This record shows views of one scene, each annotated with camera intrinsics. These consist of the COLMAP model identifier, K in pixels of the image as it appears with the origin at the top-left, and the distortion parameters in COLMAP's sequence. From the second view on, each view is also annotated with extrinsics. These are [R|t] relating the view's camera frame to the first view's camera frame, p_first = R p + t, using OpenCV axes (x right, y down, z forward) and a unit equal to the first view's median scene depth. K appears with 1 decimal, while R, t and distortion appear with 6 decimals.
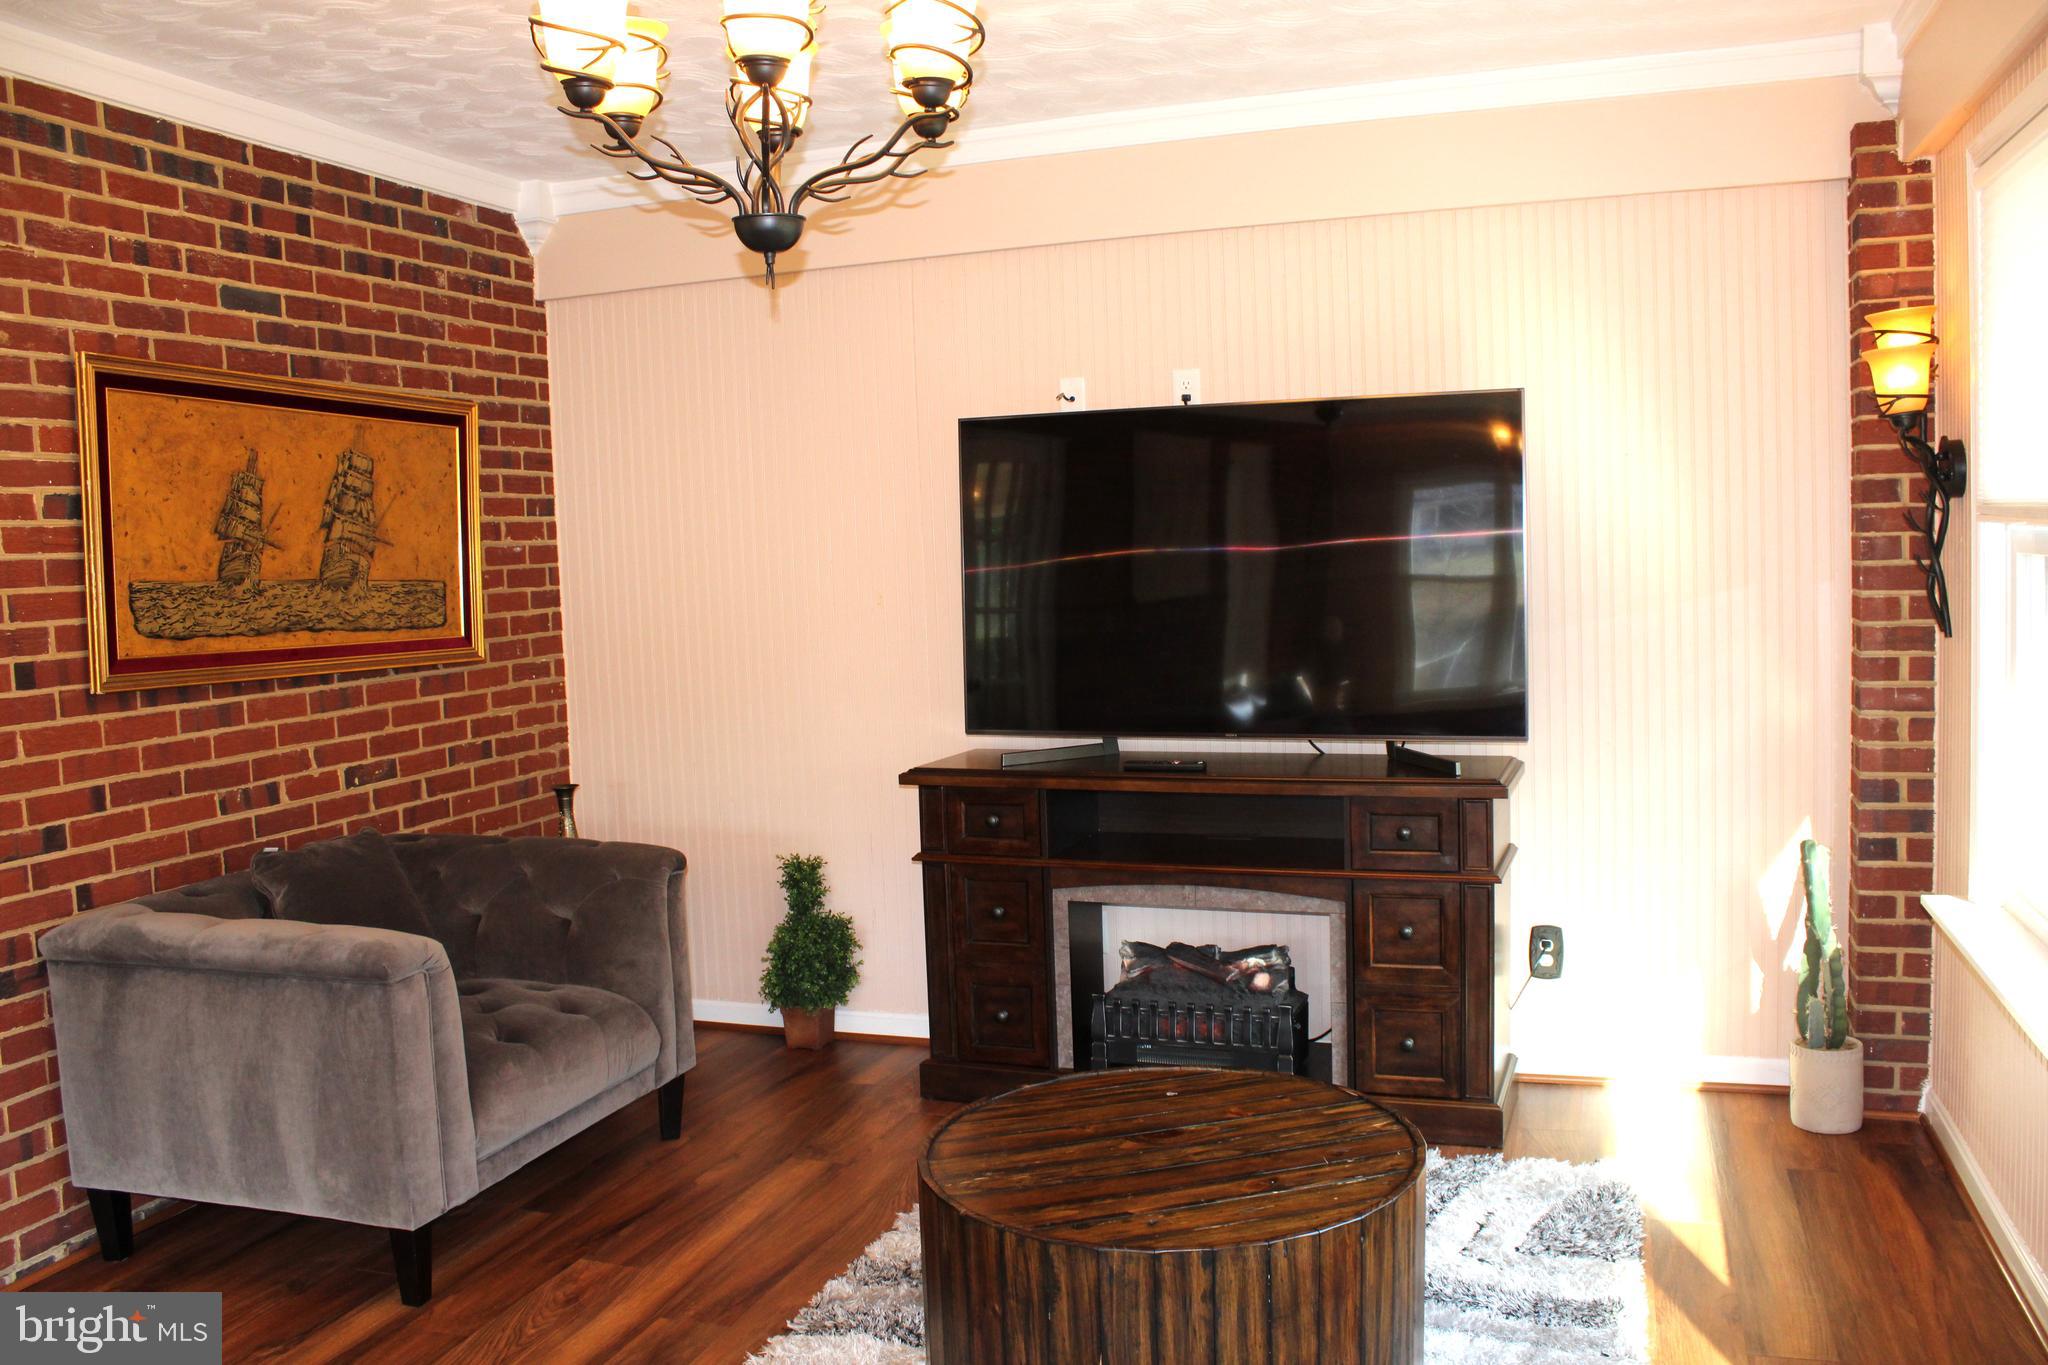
lens RADIAL K [[1712.3, 0, 1036.5], [0, 1712.3, 678.7], [0, 0, 1]] dist [-0.152138, 0.129962]
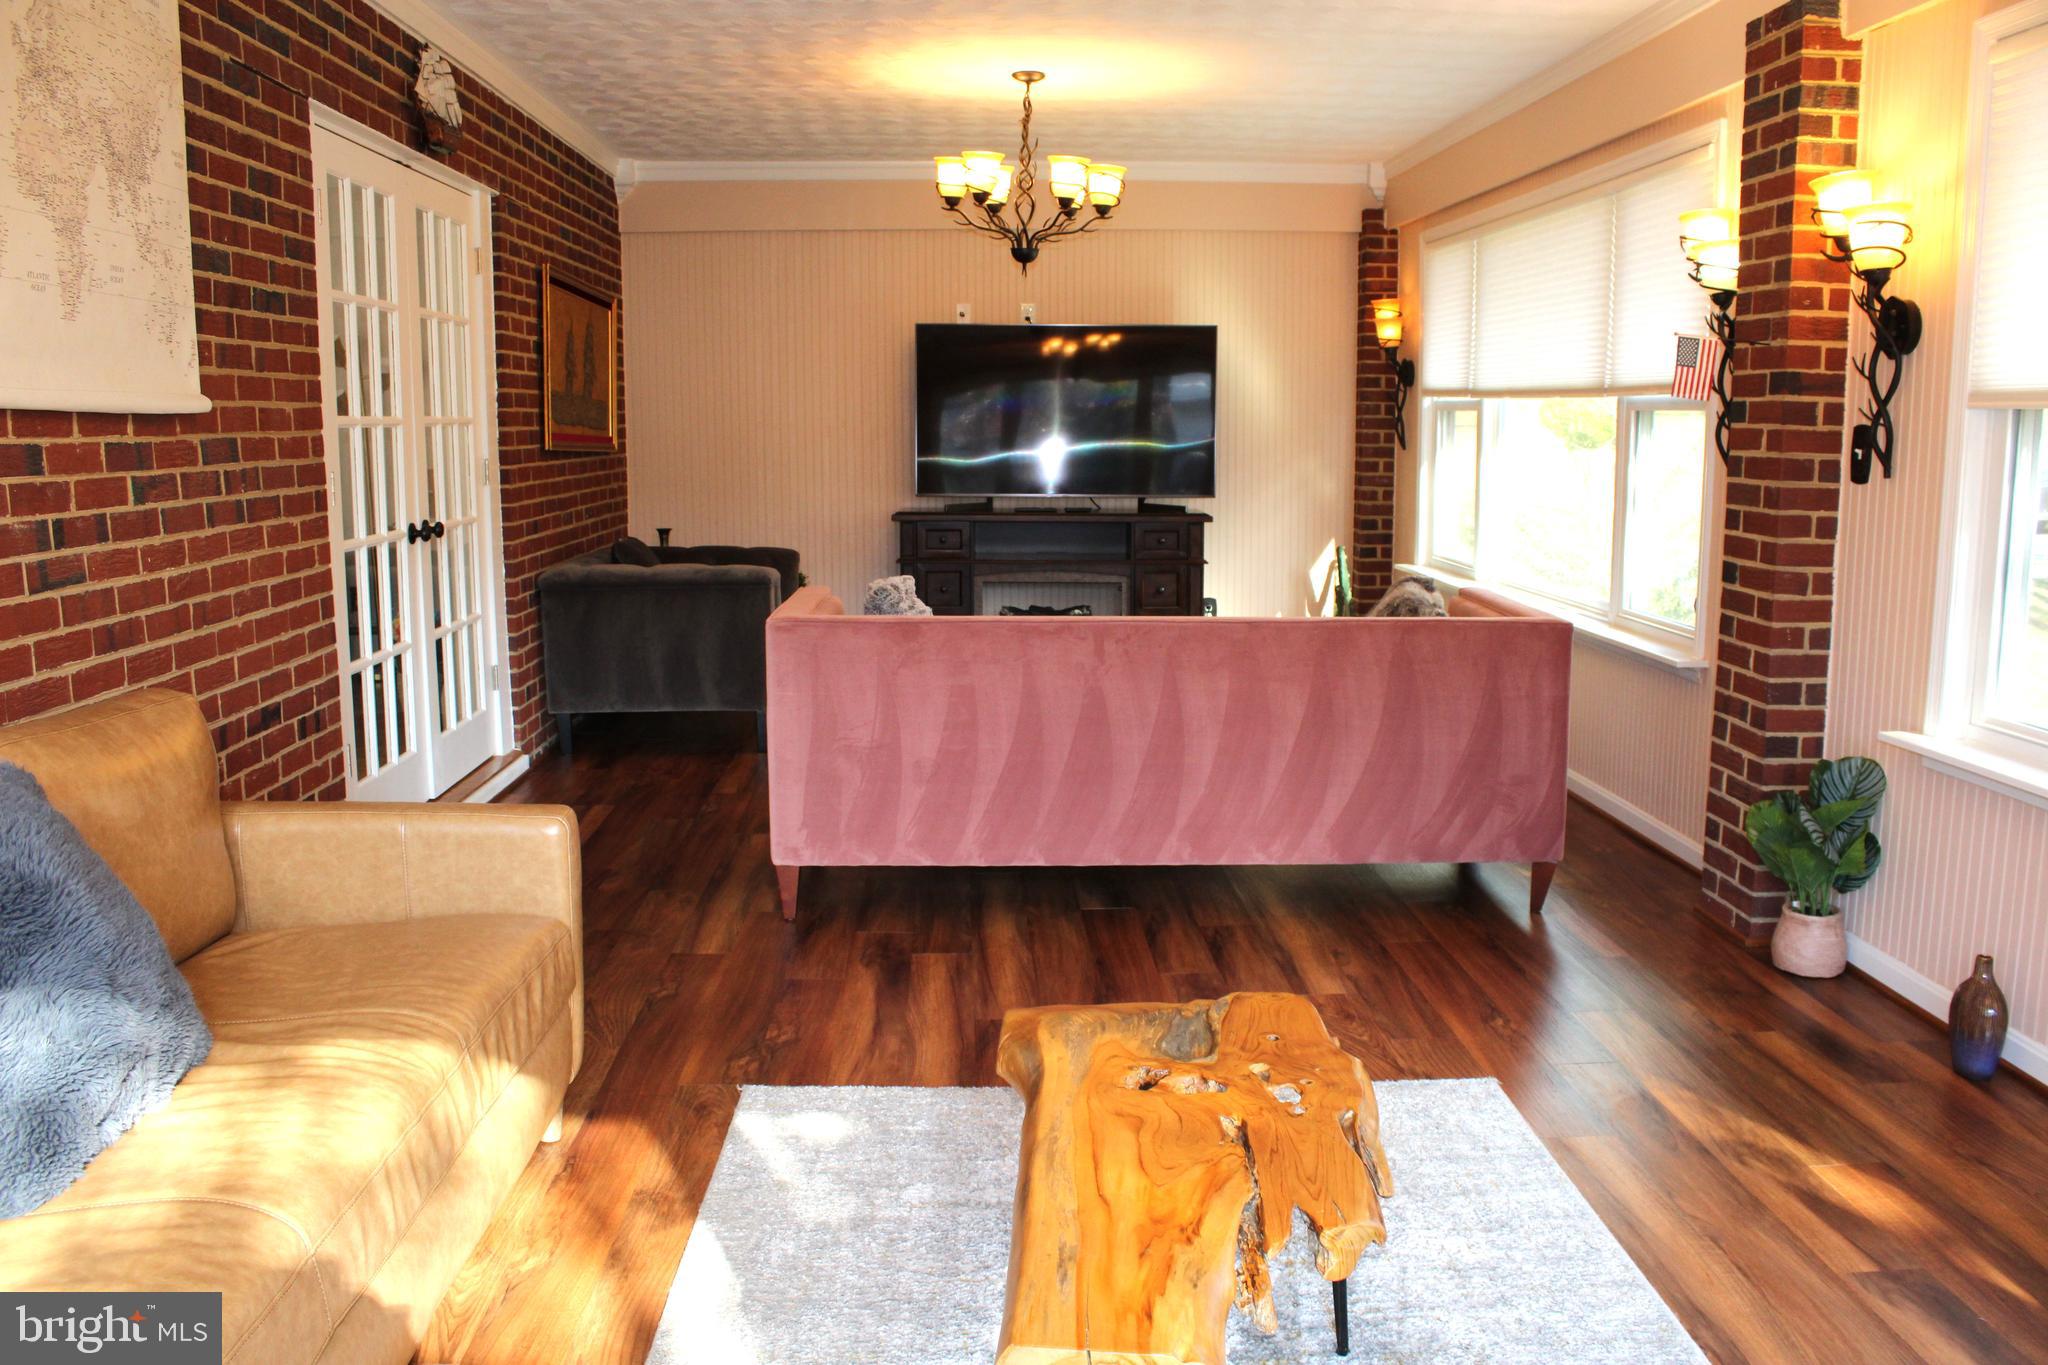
lens RADIAL K [[1712.3, 0, 1024.4], [0, 1712.3, 679.2], [0, 0, 1]] dist [-0.152138, 0.129962]
pose [[0.931222, -0.018432, 0.363987, -0.702998], [-0.004218, 0.998108, 0.061334, 0.134559], [-0.364429, -0.058650, 0.929382, -0.878504]]
